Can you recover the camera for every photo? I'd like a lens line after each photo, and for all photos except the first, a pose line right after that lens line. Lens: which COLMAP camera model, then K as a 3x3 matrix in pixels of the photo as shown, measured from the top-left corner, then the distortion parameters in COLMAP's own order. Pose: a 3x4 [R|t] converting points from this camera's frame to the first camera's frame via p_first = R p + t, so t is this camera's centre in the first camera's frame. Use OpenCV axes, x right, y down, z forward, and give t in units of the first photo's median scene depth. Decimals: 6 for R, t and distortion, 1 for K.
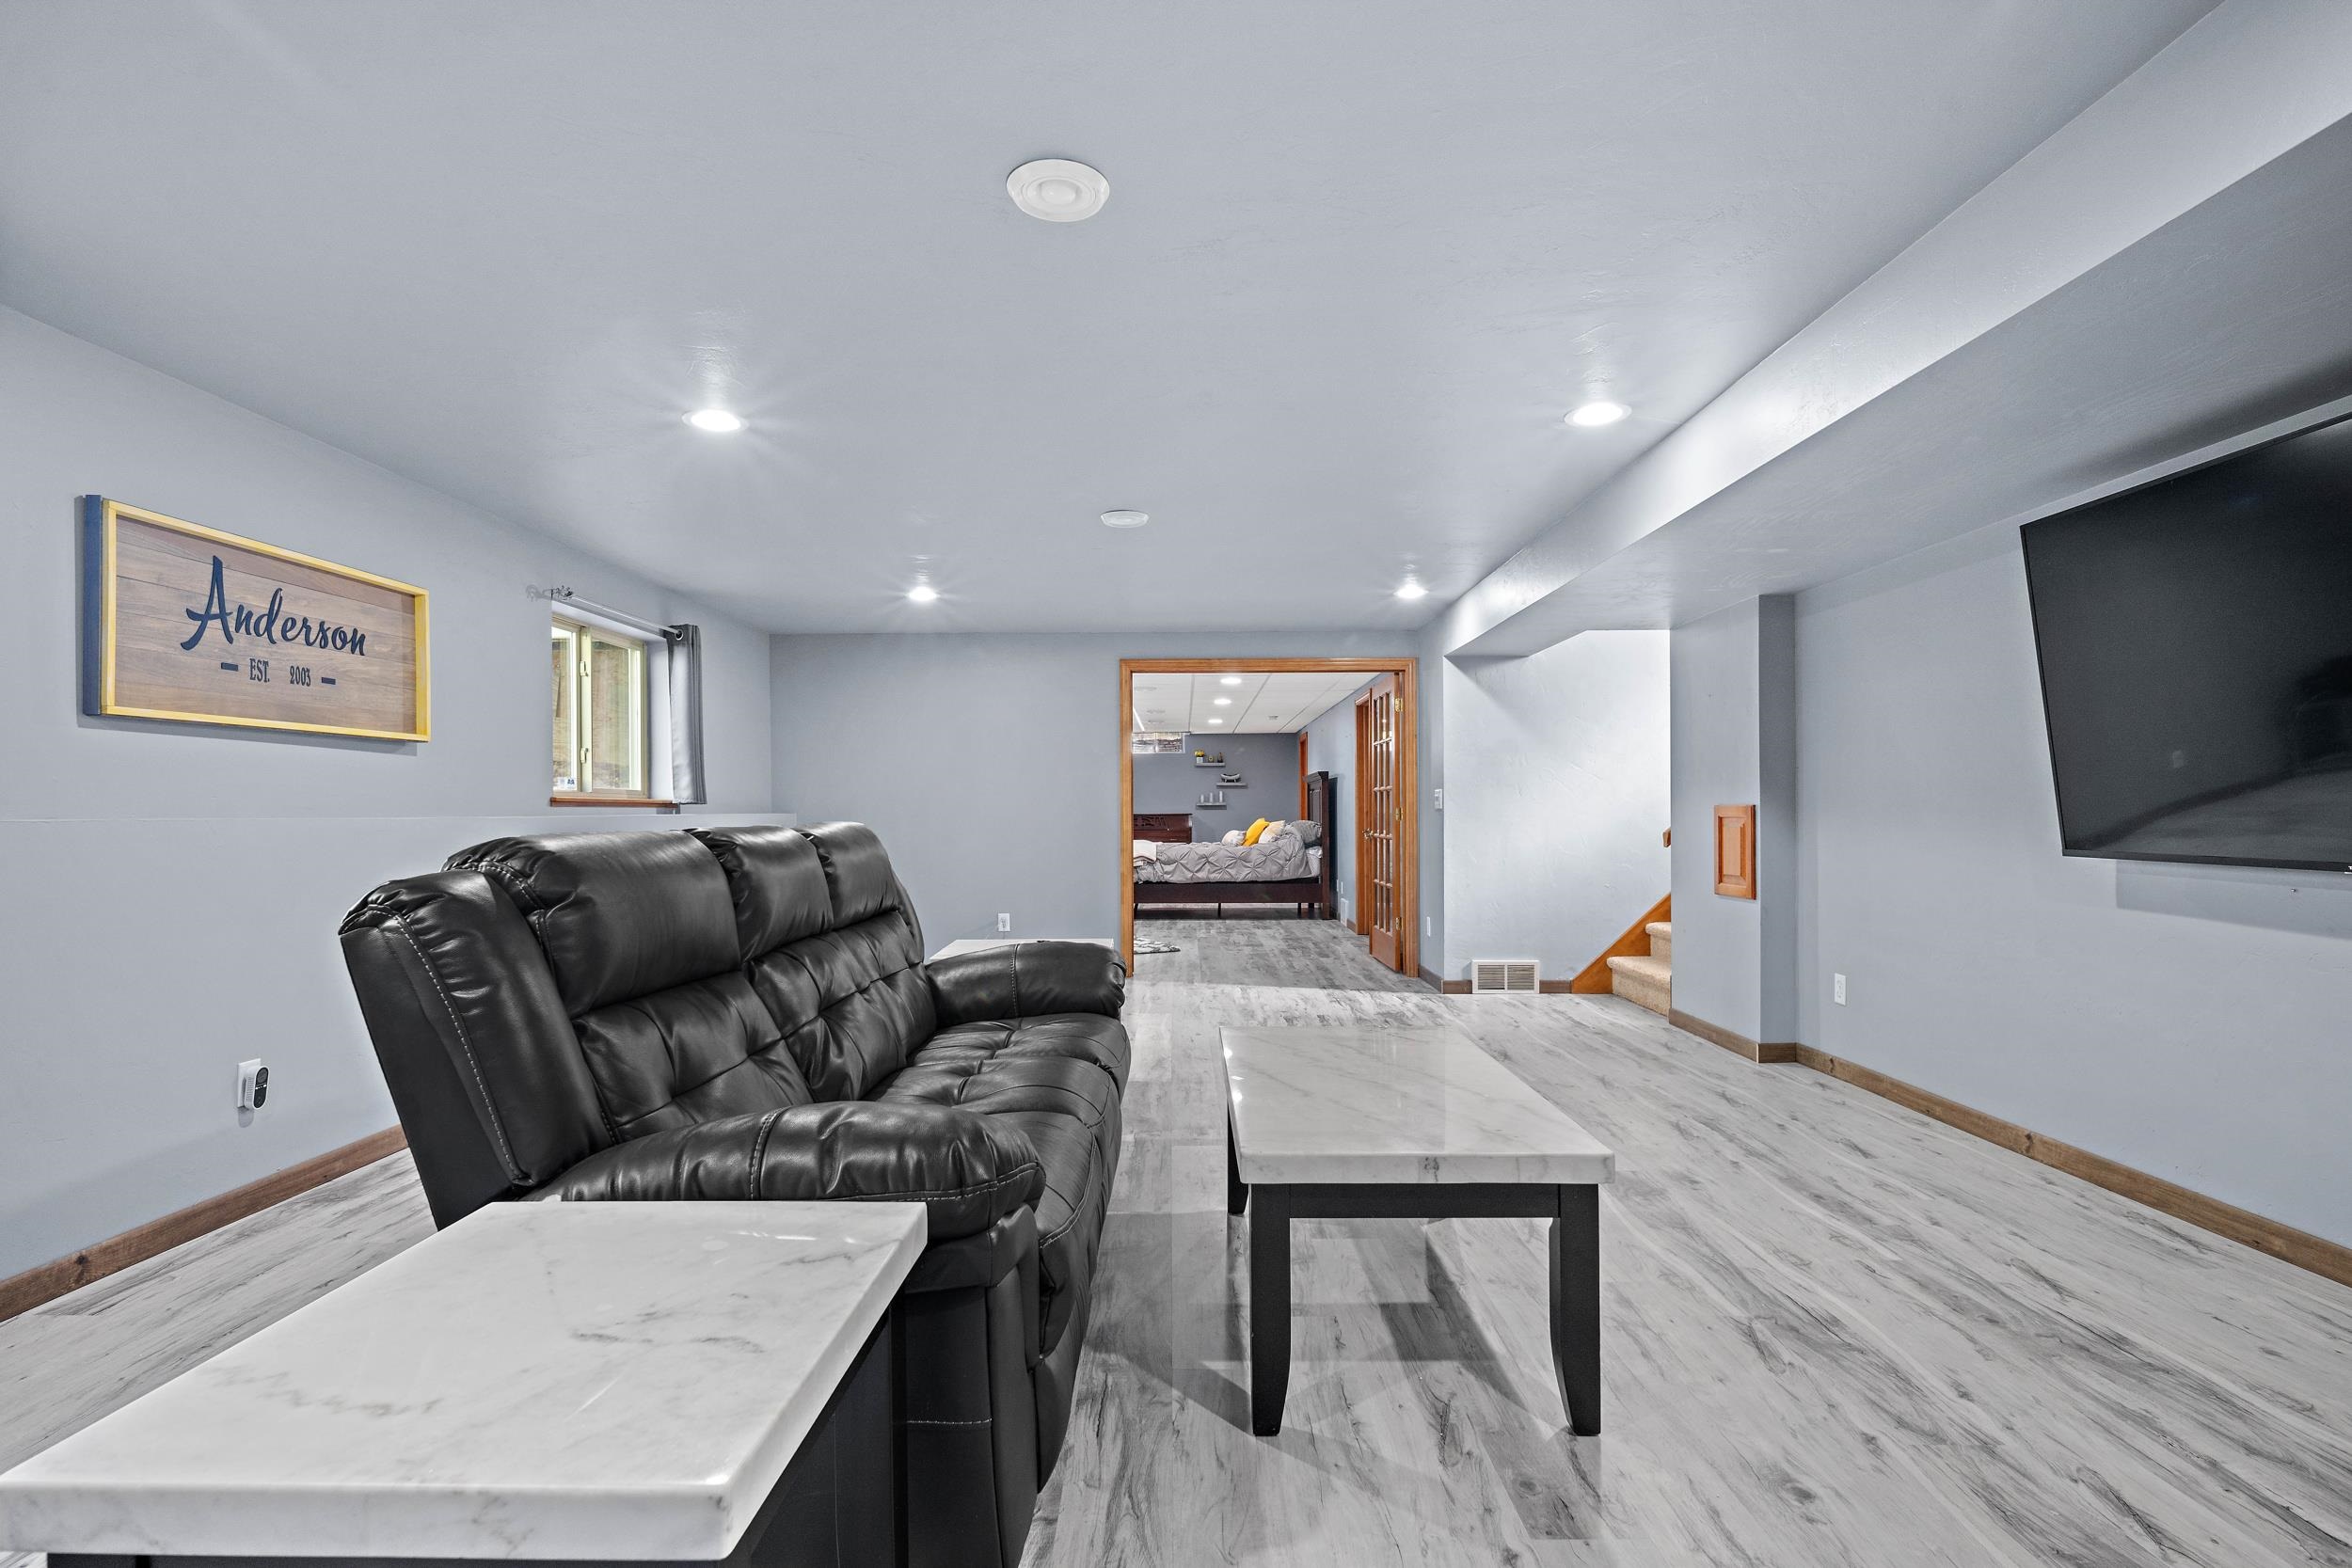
lens RADIAL K [[1147.9, 0, 1161.9], [0, 1147.9, 831.2], [0, 0, 1]] dist [0.005103, -0.004232]
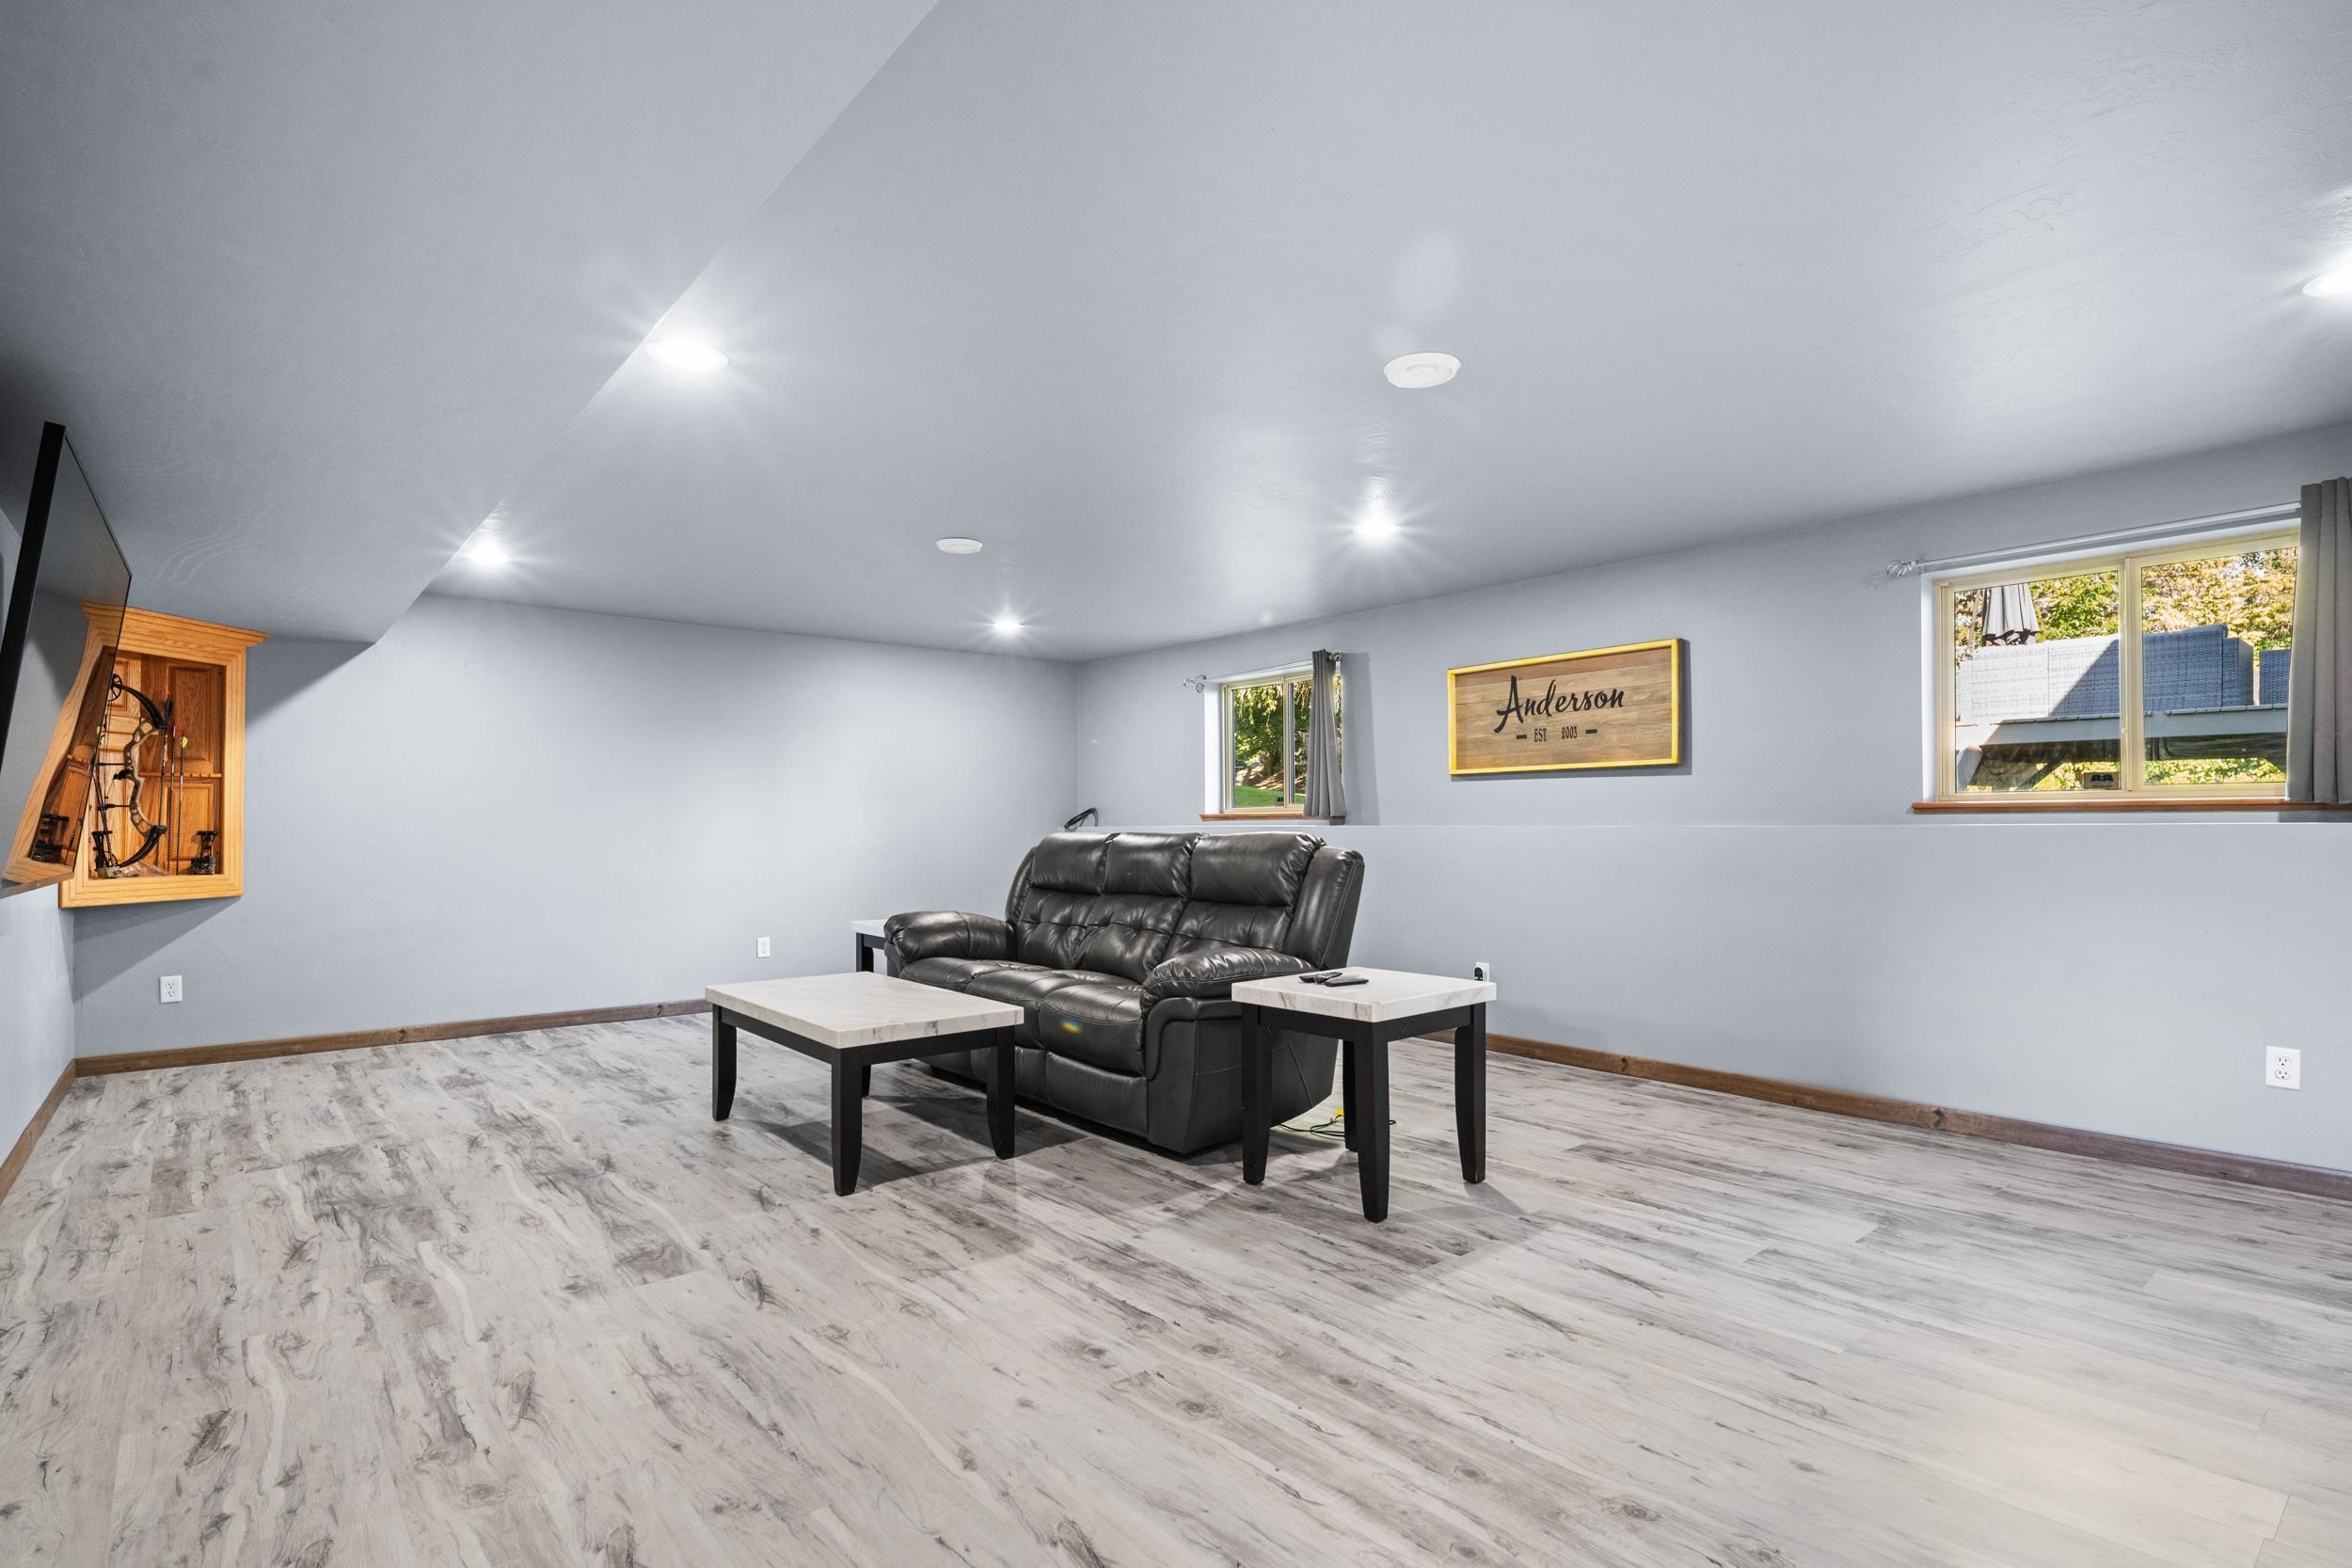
lens RADIAL K [[1142.6, 0, 1166.7], [0, 1142.6, 813.4], [0, 0, 1]] dist [0.004438, -0.001161]
pose [[-0.760474, 0.000818, -0.649368, 0.699603], [-0.004066, 0.999974, 0.006021, -0.038081], [0.649355, 0.007219, -0.760451, 1.974725]]
